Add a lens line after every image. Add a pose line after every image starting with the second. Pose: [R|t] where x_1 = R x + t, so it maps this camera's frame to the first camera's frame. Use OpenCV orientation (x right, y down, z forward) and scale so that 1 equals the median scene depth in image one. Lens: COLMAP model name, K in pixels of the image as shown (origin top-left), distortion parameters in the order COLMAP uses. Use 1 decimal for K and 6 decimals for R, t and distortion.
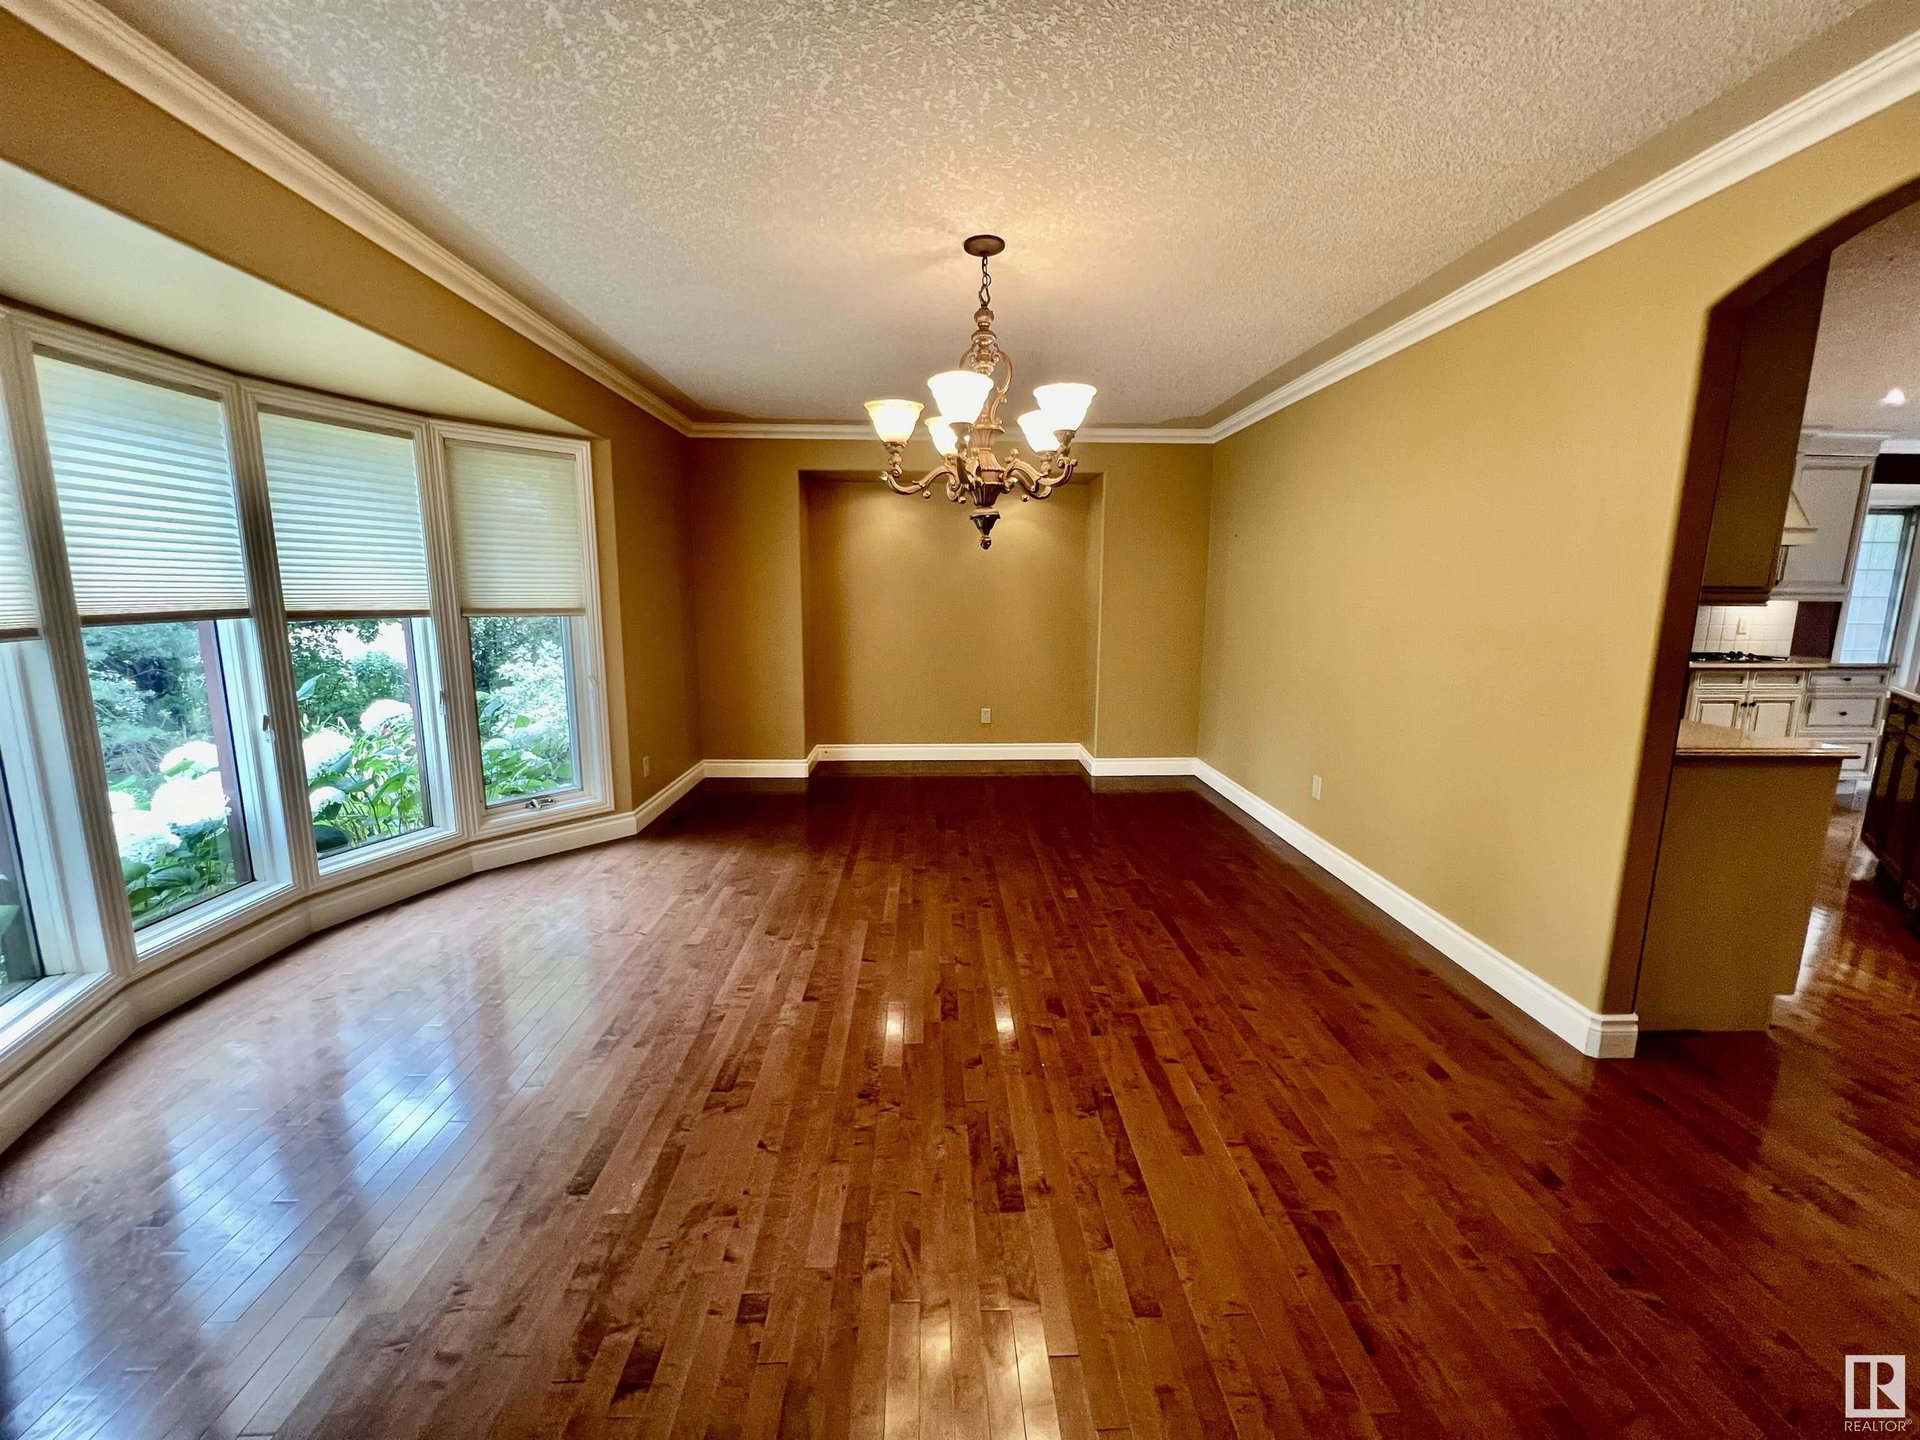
lens RADIAL K [[765.2, 0, 956.8], [0, 765.2, 712.9], [0, 0, 1]] dist [-0.001618, 0.000413]
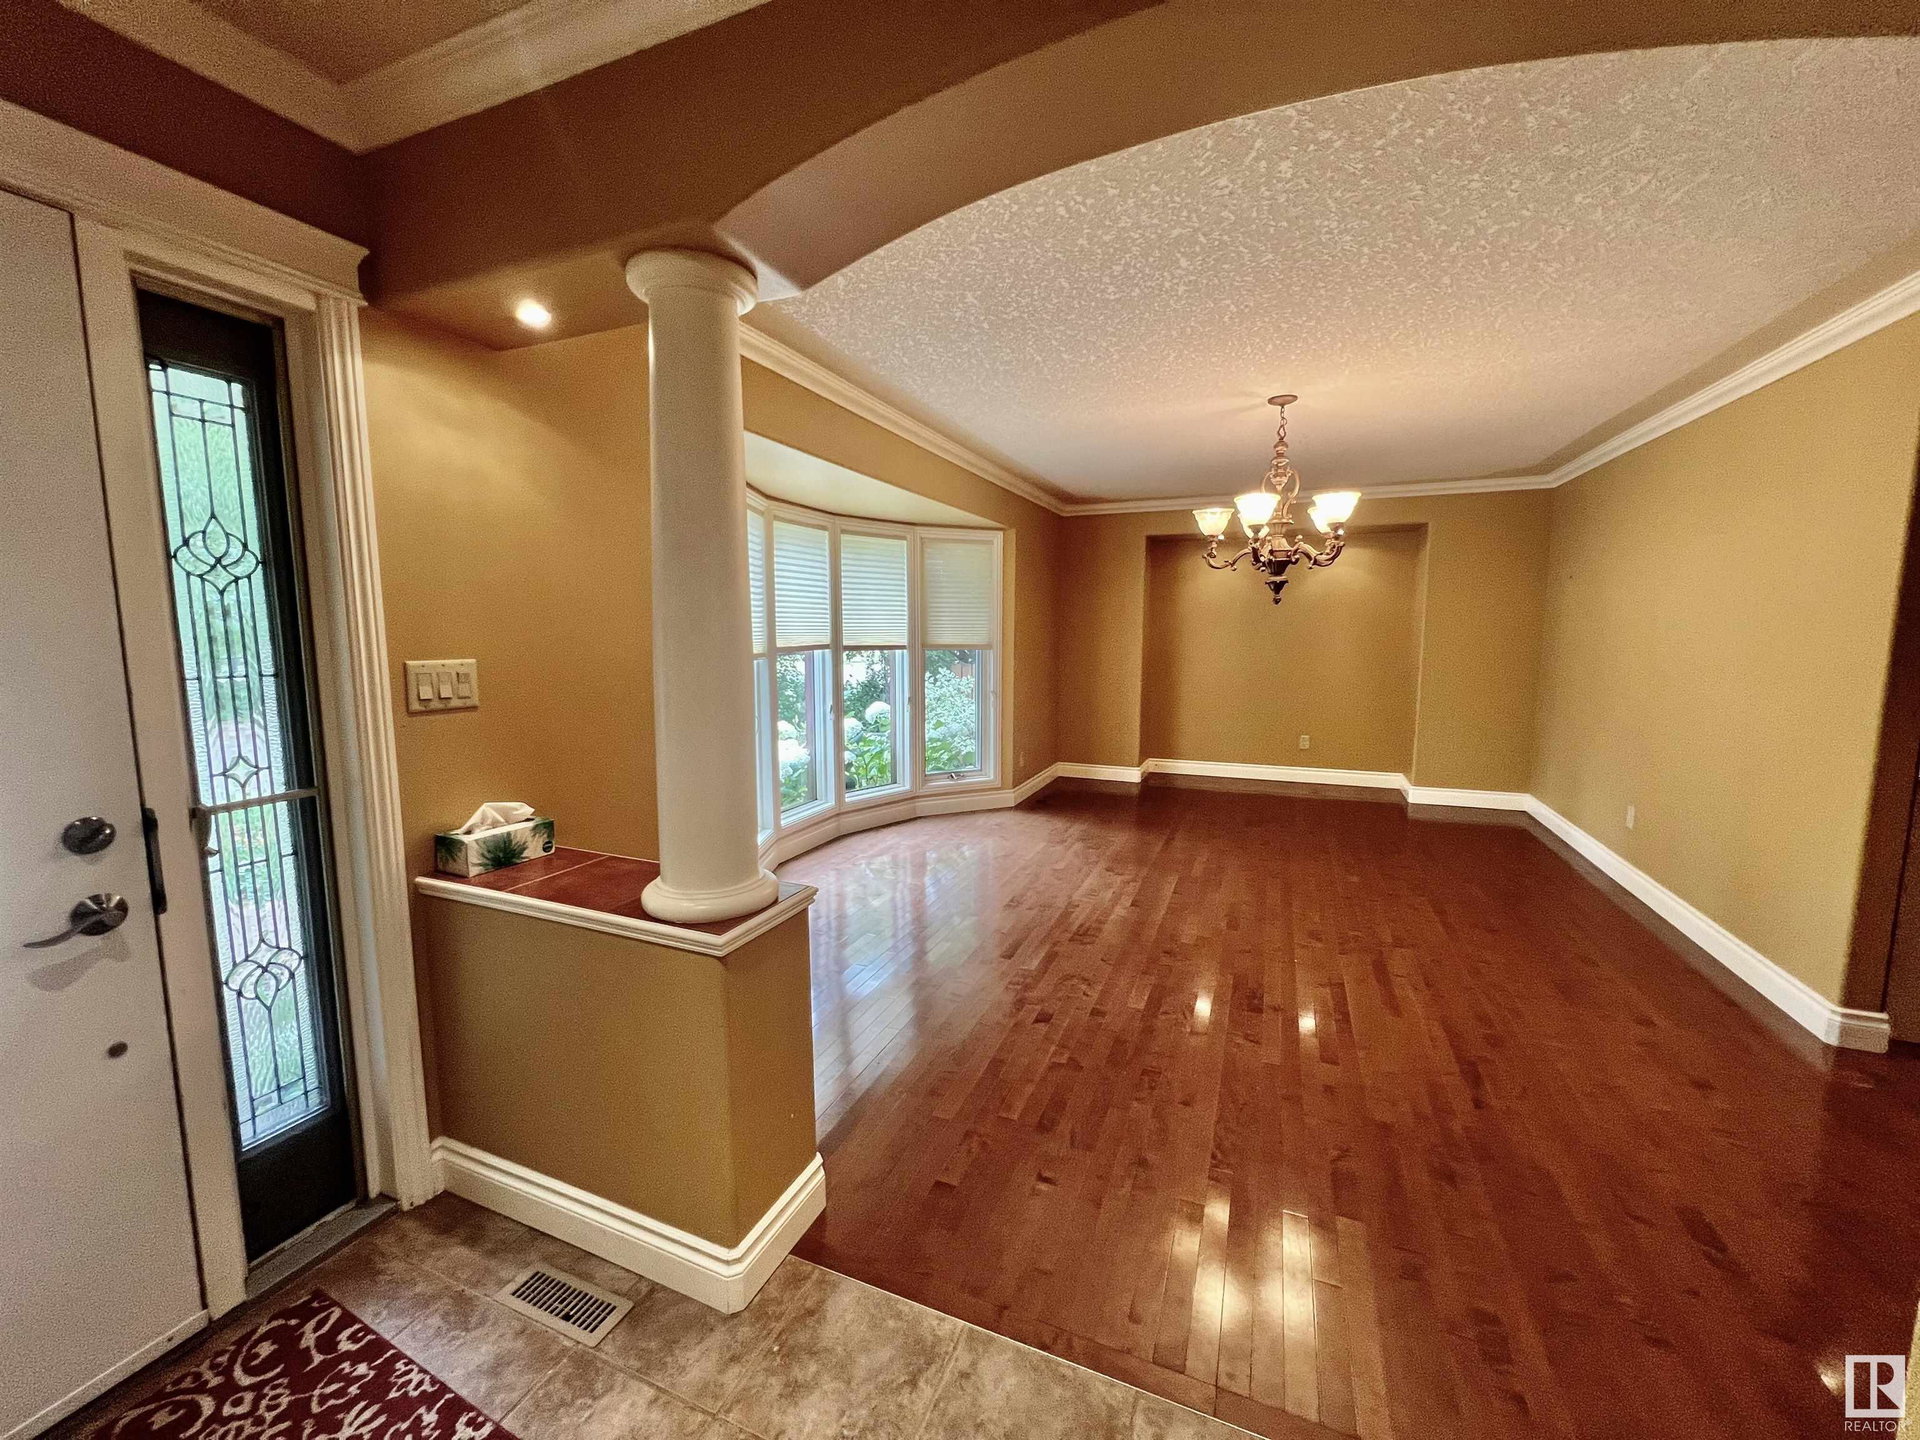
lens RADIAL K [[765.2, 0, 955.6], [0, 765.2, 716.0], [0, 0, 1]] dist [-0.001618, 0.000413]
pose [[0.907034, 0.042865, -0.418871, 0.082521], [-0.060923, 0.997697, -0.029824, 0.058508], [0.416628, 0.052571, 0.907556, -0.430239]]
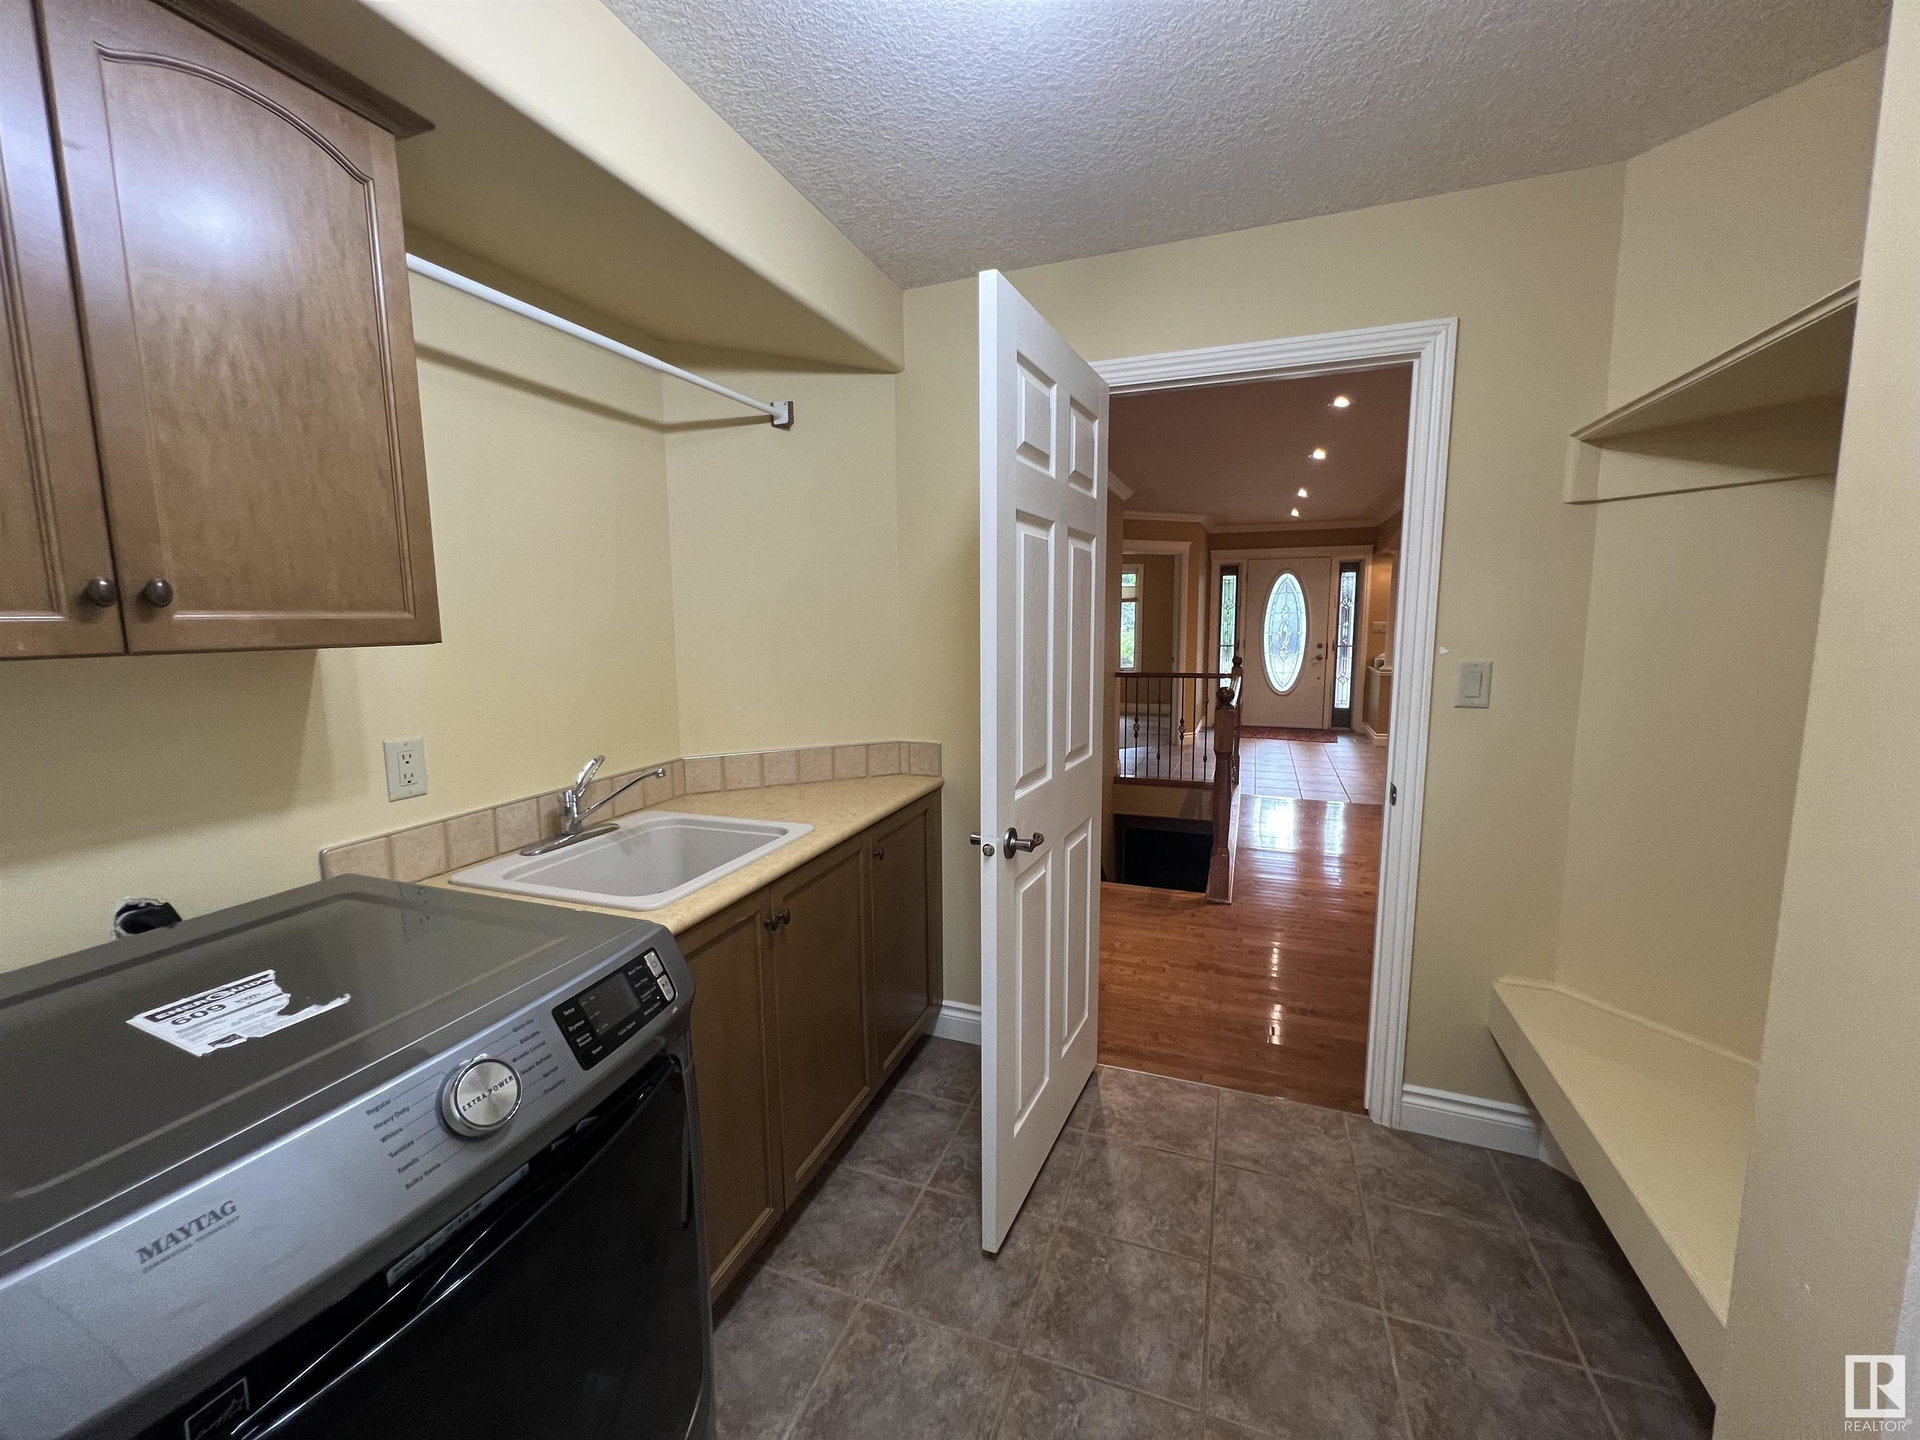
lens RADIAL K [[765.2, 0, 960.7], [0, 765.2, 714.2], [0, 0, 1]] dist [-0.001618, 0.000413]
pose [[-0.386579, 0.117762, -0.914707, 2.738763], [-0.137183, 0.973438, 0.183301, 0.048155], [0.911996, 0.196343, -0.360156, -0.390940]]
